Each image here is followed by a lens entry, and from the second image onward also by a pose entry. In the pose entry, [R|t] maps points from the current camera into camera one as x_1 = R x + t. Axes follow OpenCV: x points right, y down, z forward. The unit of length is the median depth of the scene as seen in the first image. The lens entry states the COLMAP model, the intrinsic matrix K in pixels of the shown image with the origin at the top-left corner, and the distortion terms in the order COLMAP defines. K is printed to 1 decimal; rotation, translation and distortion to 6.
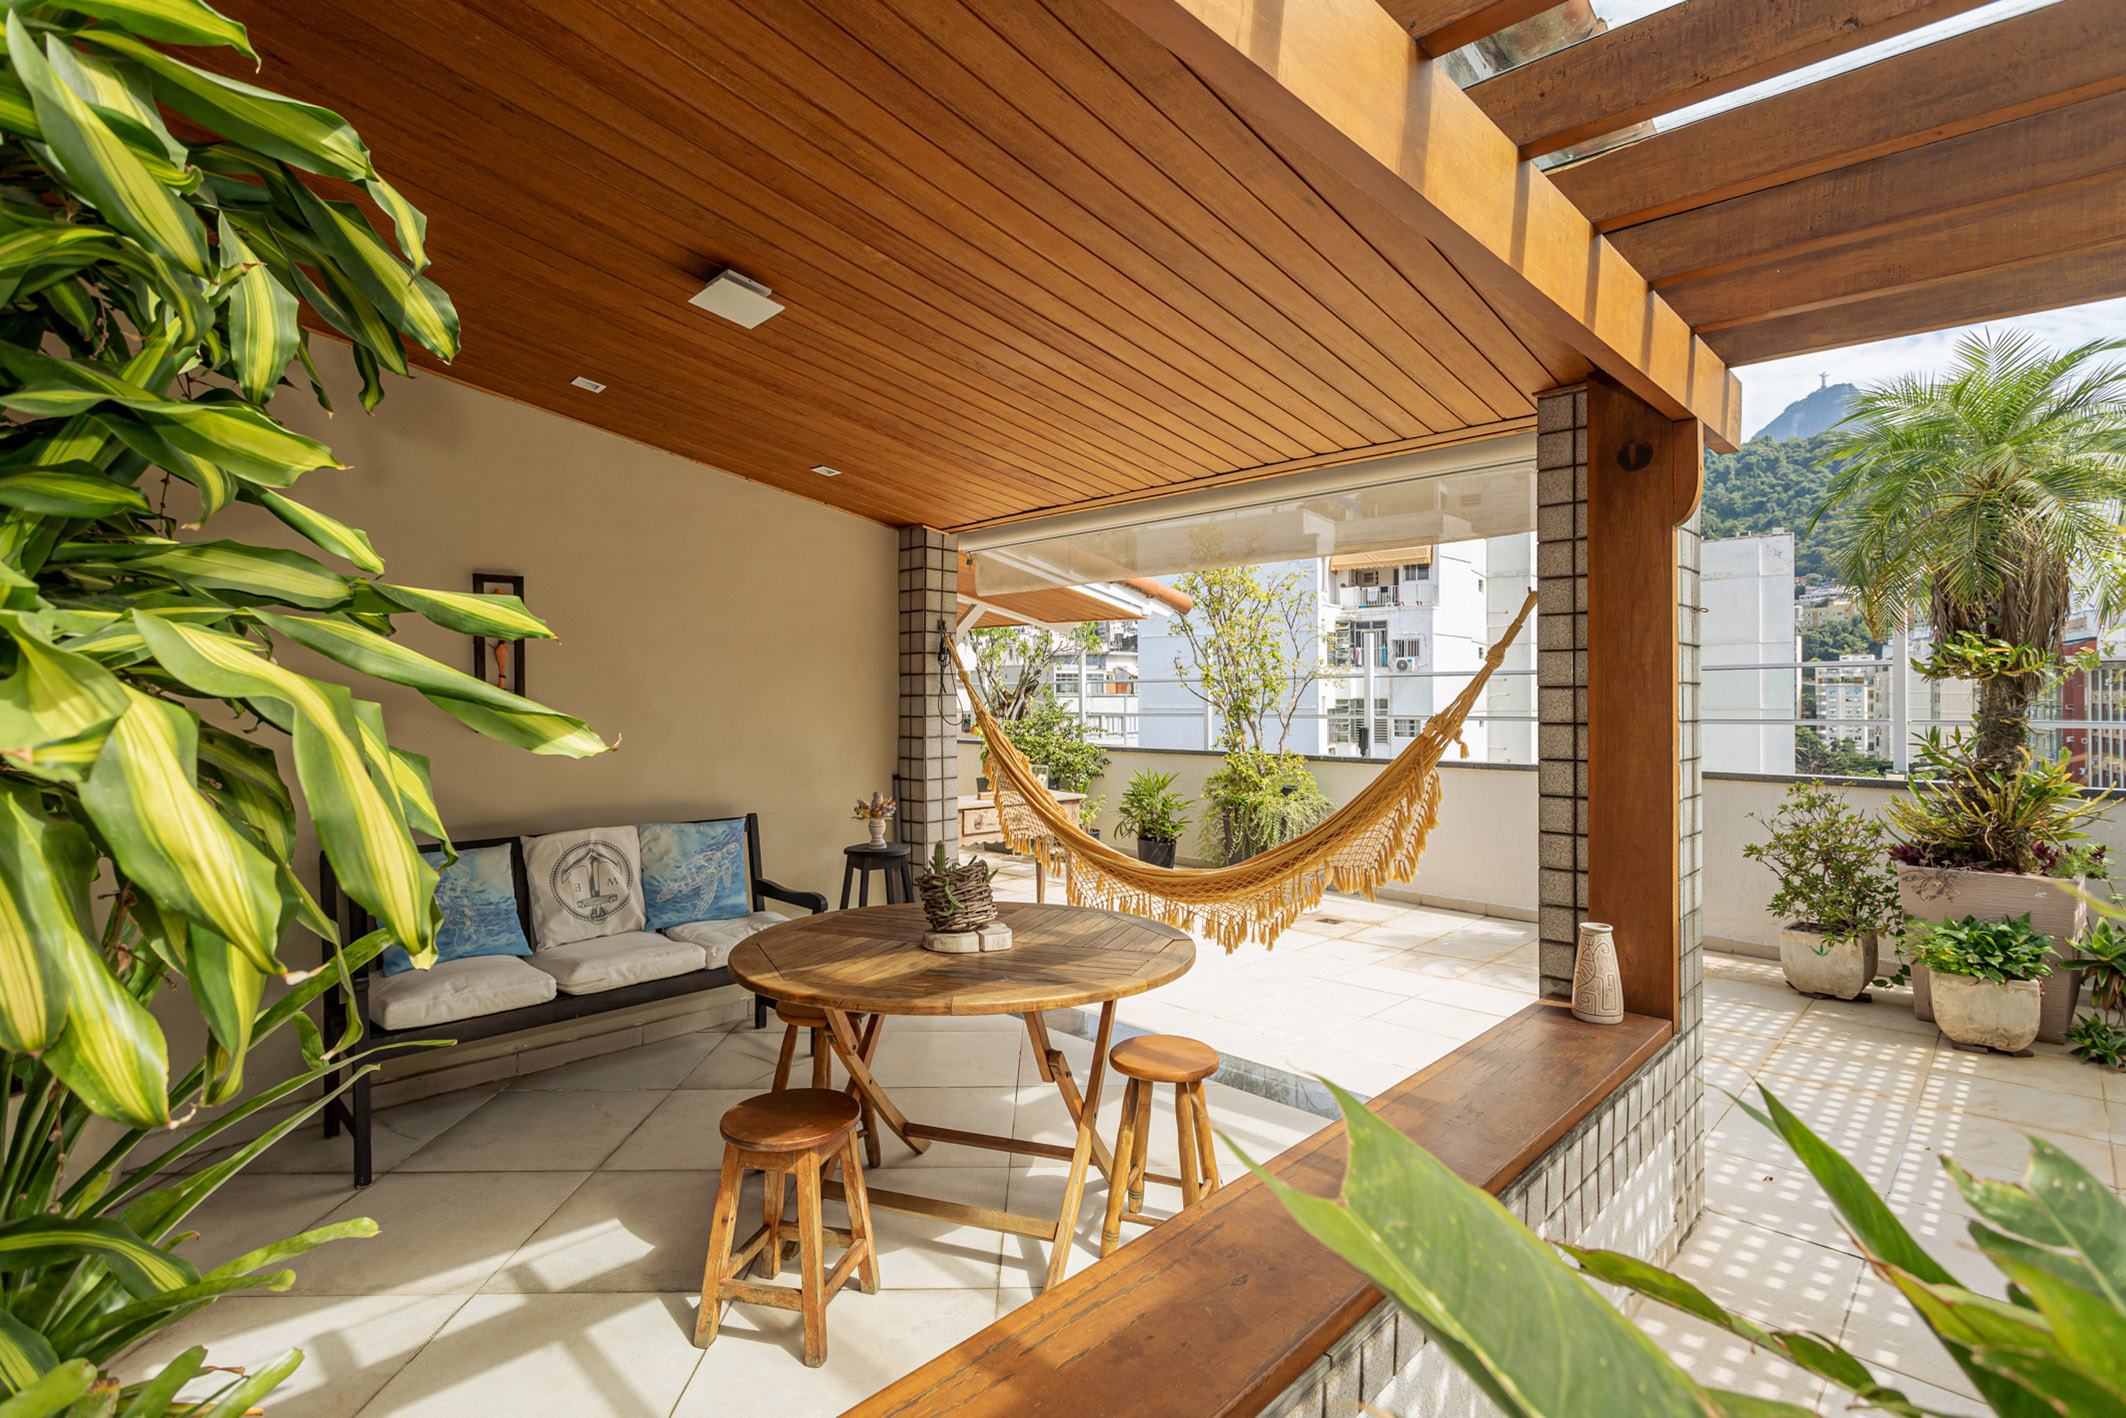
lens RADIAL K [[1022.2, 0, 1077.5], [0, 1022.2, 706.1], [0, 0, 1]] dist [0.005178, 0.000775]
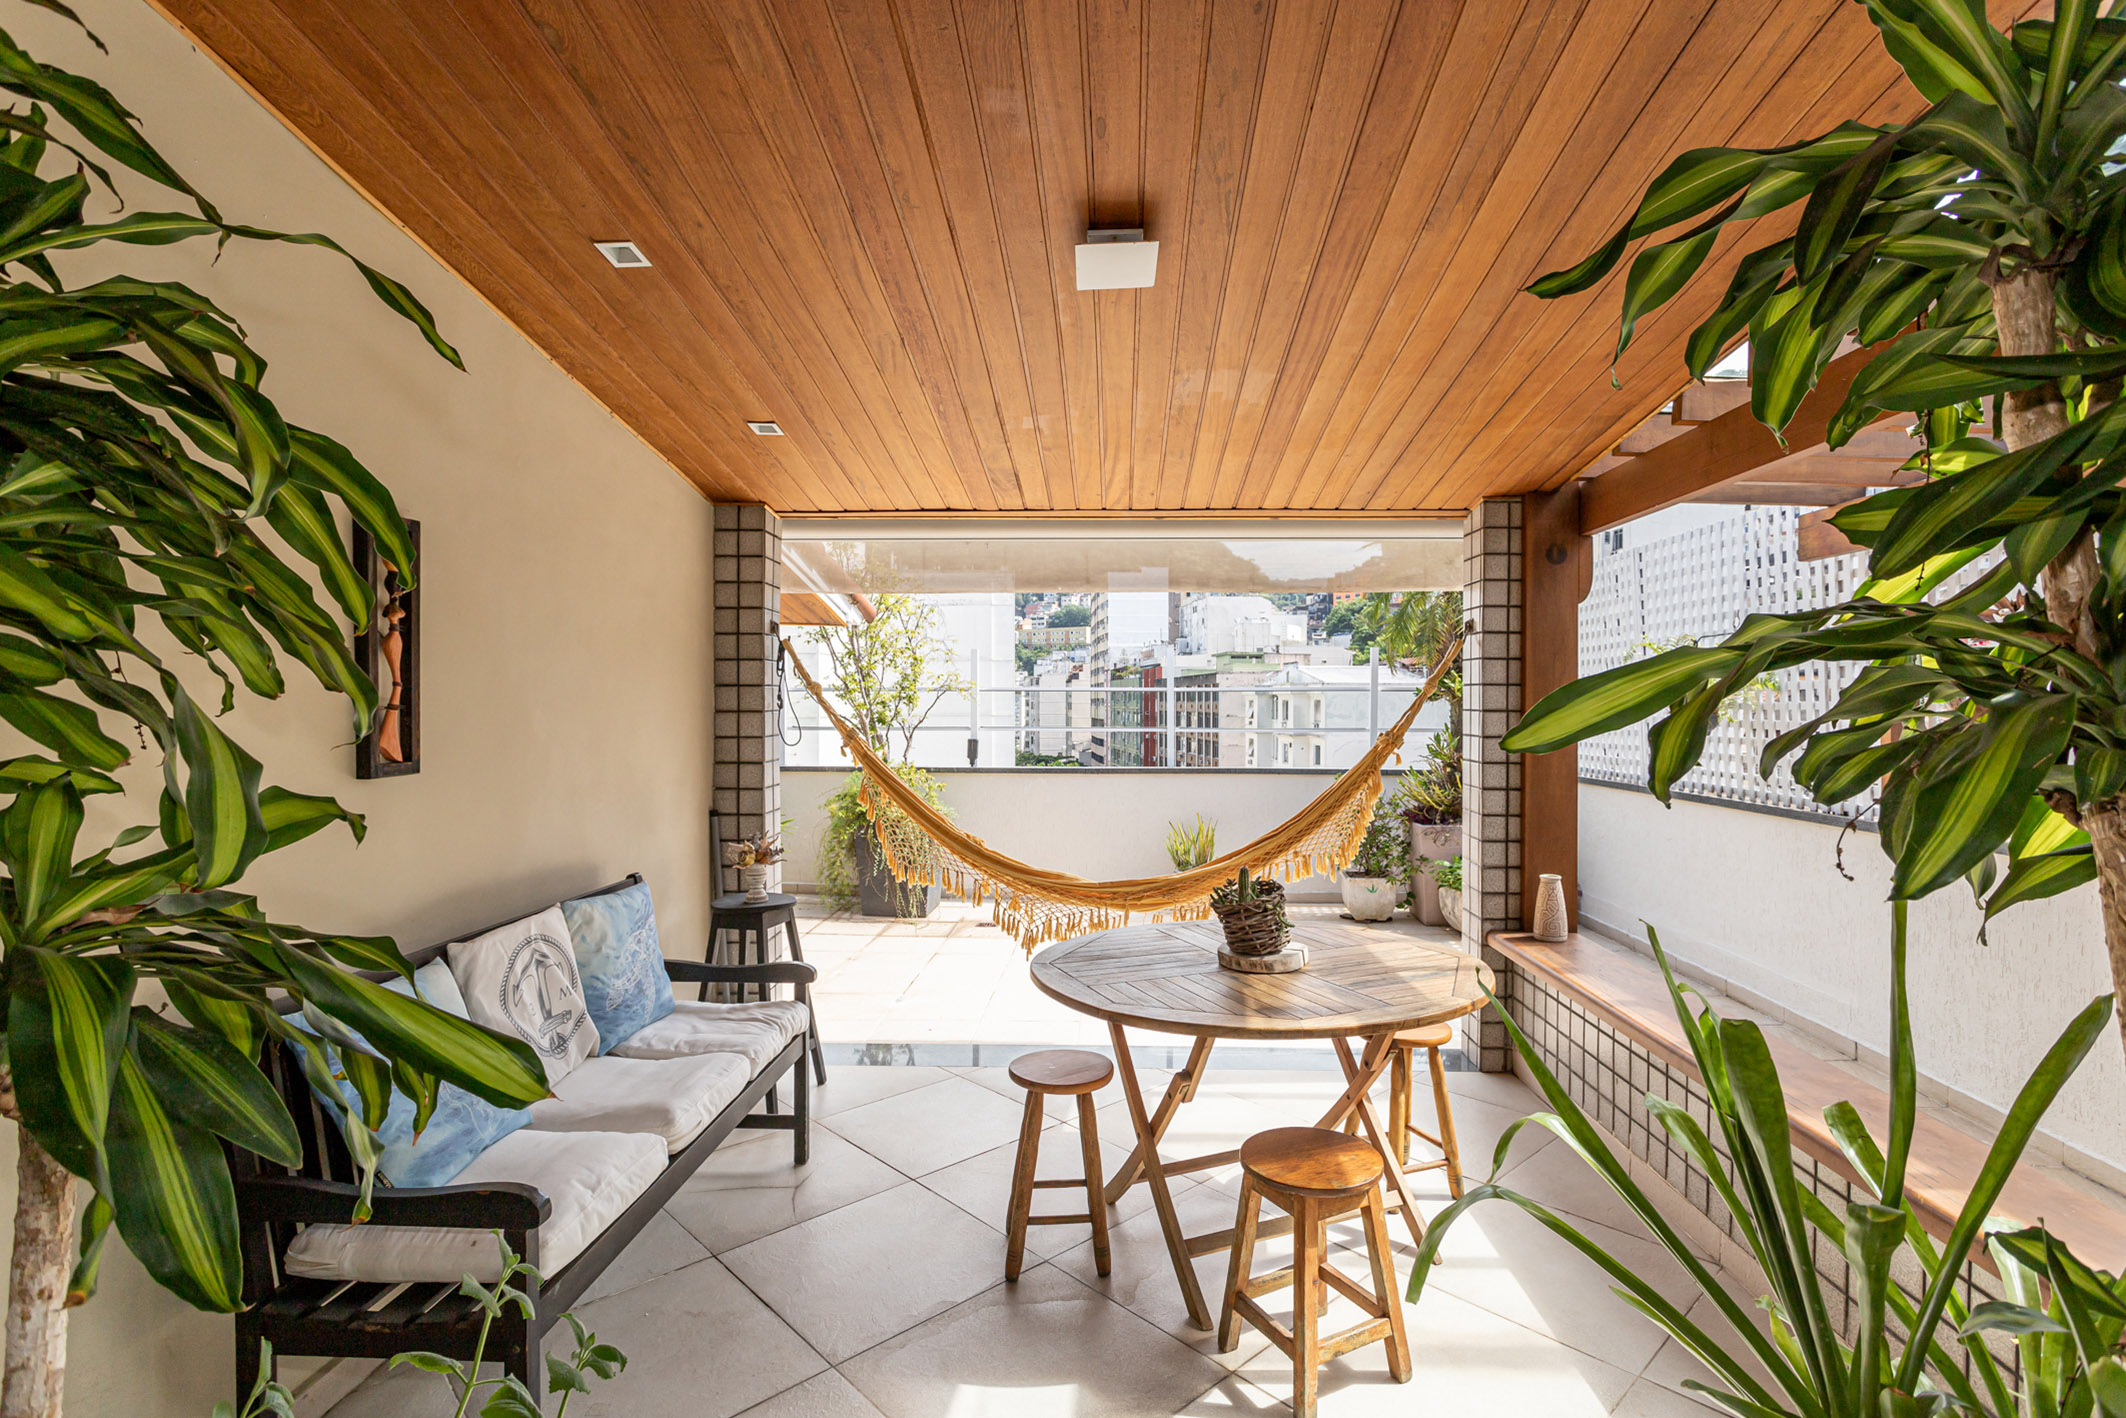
lens RADIAL K [[1022.2, 0, 1109.5], [0, 1022.2, 710.9], [0, 0, 1]] dist [0.005178, 0.000775]
pose [[0.721921, 0.001253, 0.691974, -0.637422], [-0.000916, 0.999999, -0.000855, -0.011687], [-0.691975, -0.000017, 0.721921, 0.260213]]
